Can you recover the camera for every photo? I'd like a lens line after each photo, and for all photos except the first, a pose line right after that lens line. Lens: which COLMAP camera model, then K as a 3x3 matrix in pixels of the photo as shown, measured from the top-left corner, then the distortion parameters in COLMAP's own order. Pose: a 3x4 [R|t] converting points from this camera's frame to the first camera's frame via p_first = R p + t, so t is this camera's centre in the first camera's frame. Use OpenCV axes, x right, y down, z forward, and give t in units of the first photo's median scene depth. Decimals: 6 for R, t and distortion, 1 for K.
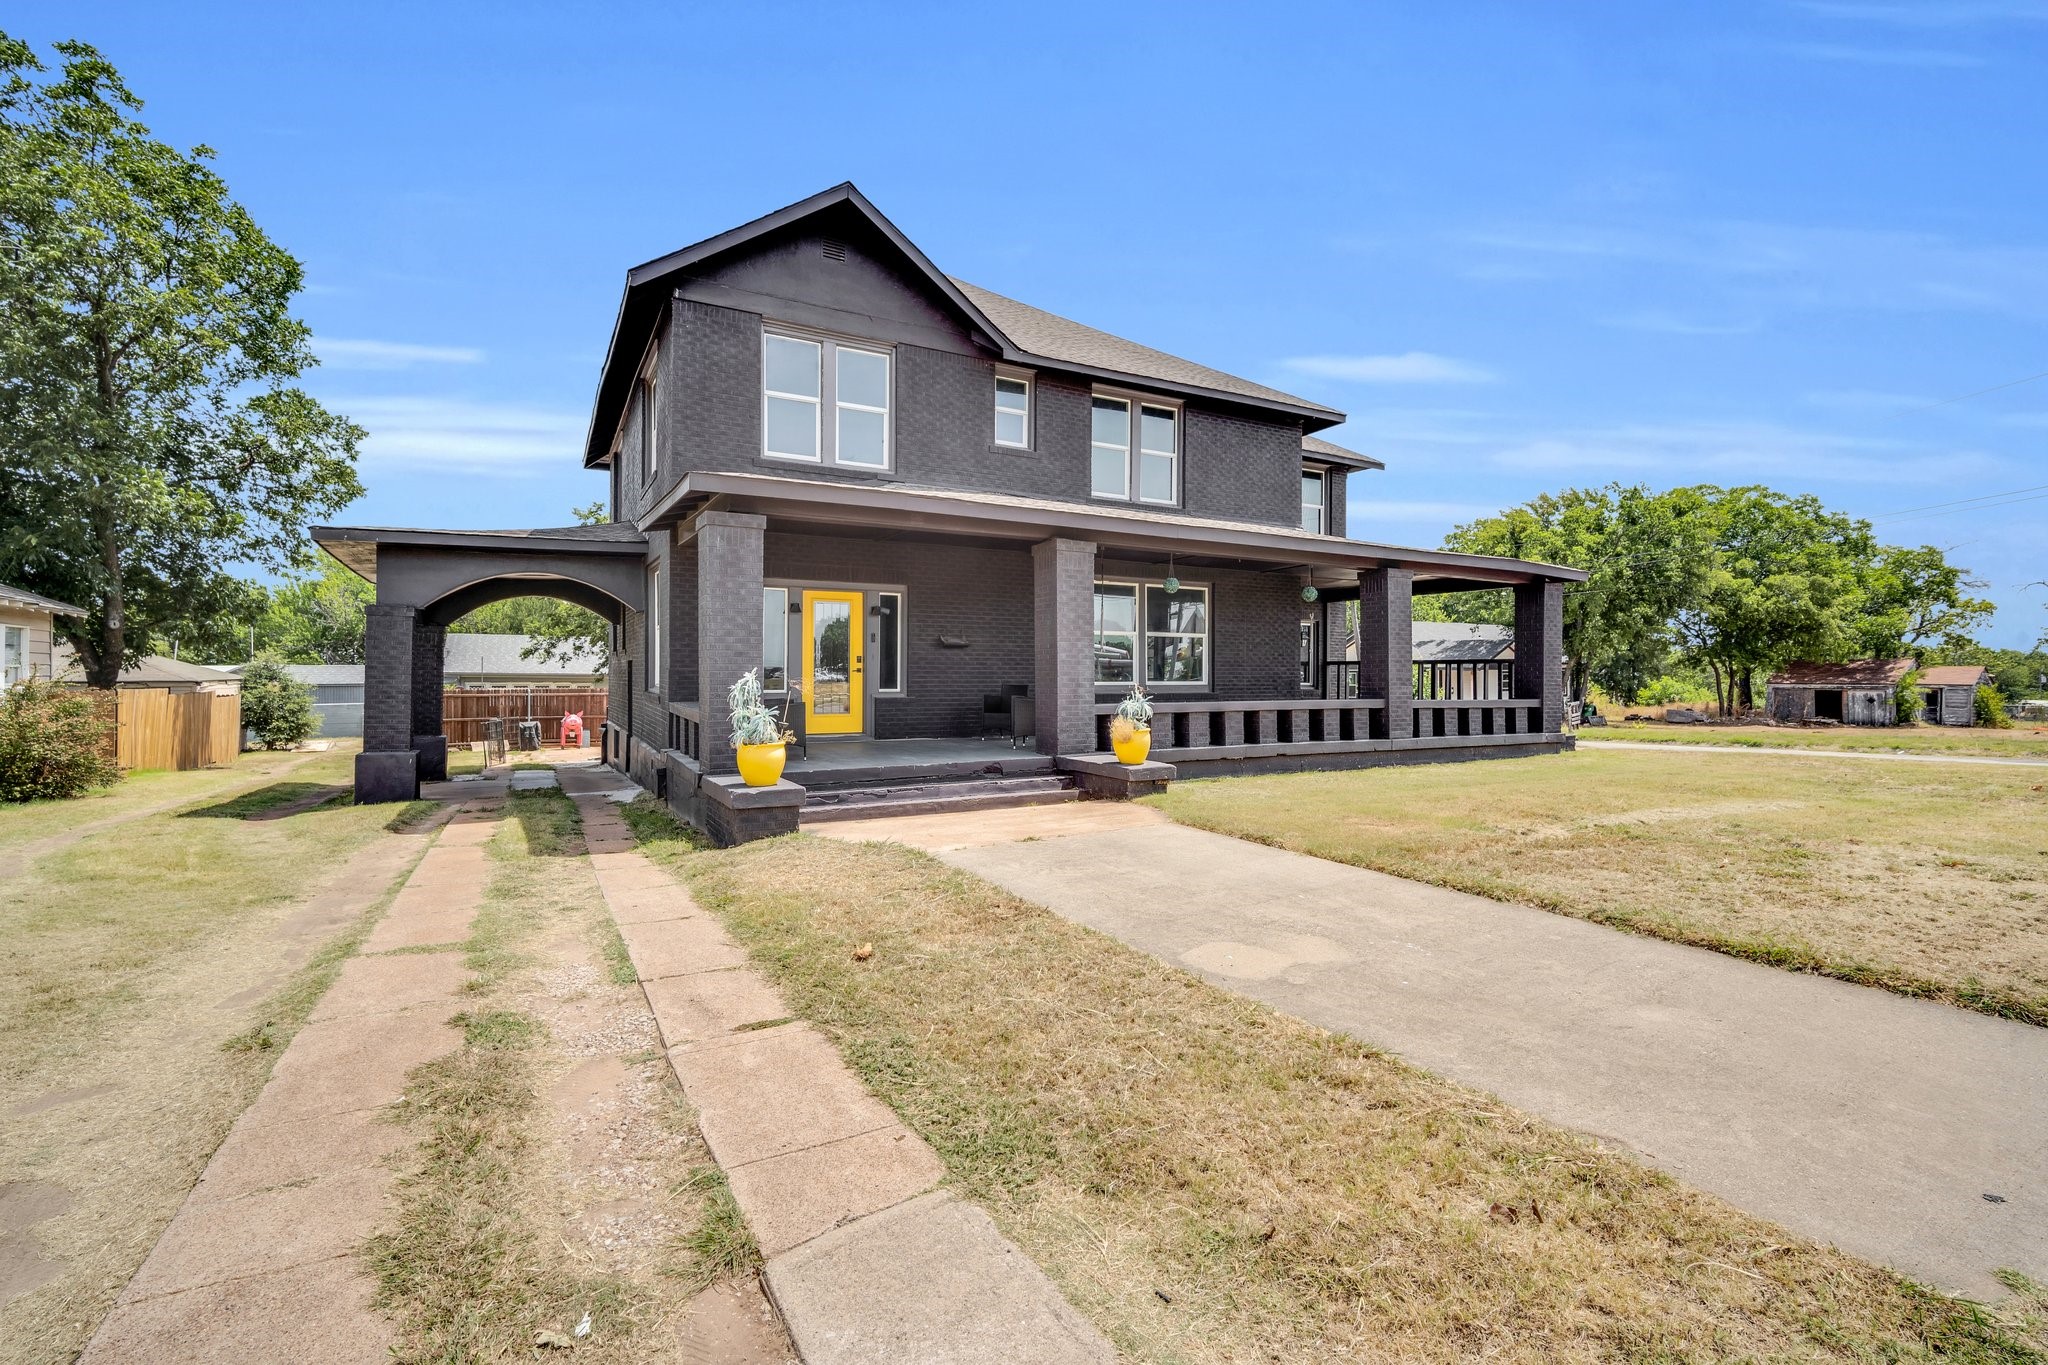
lens RADIAL K [[908.0, 0, 1017.0], [0, 908.0, 672.8], [0, 0, 1]] dist [-0.022408, 0.016155]
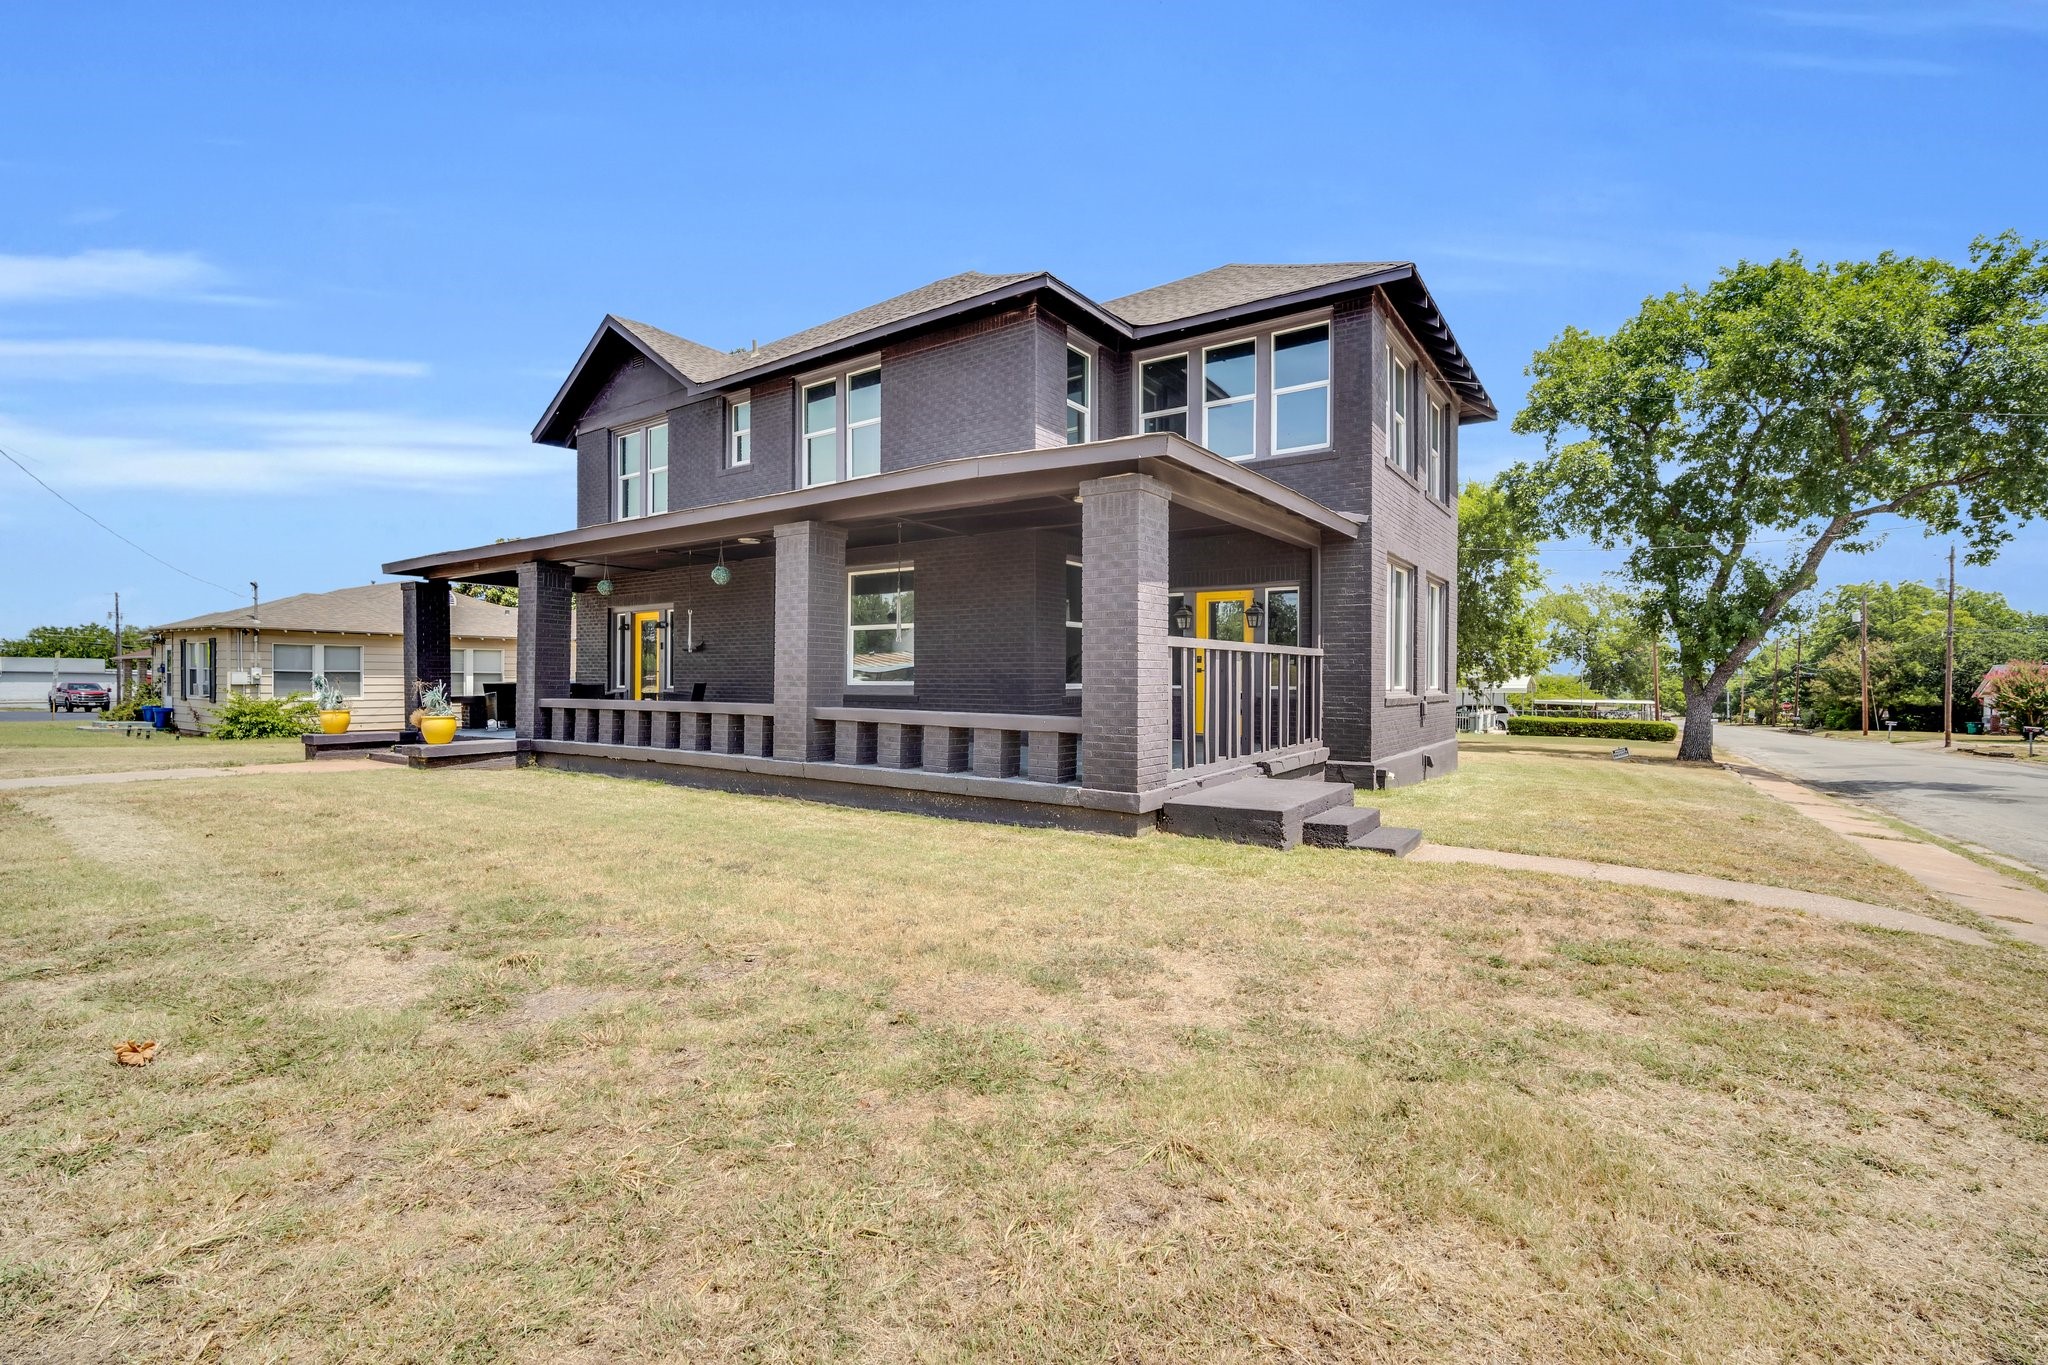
lens RADIAL K [[908.0, 0, 1017.0], [0, 908.0, 672.8], [0, 0, 1]] dist [-0.022408, 0.016155]
pose [[0.419499, -0.014178, -0.907645, 1.054035], [-0.014966, 0.999634, -0.022532, 0.015937], [0.907633, 0.023036, 0.419133, 0.812940]]
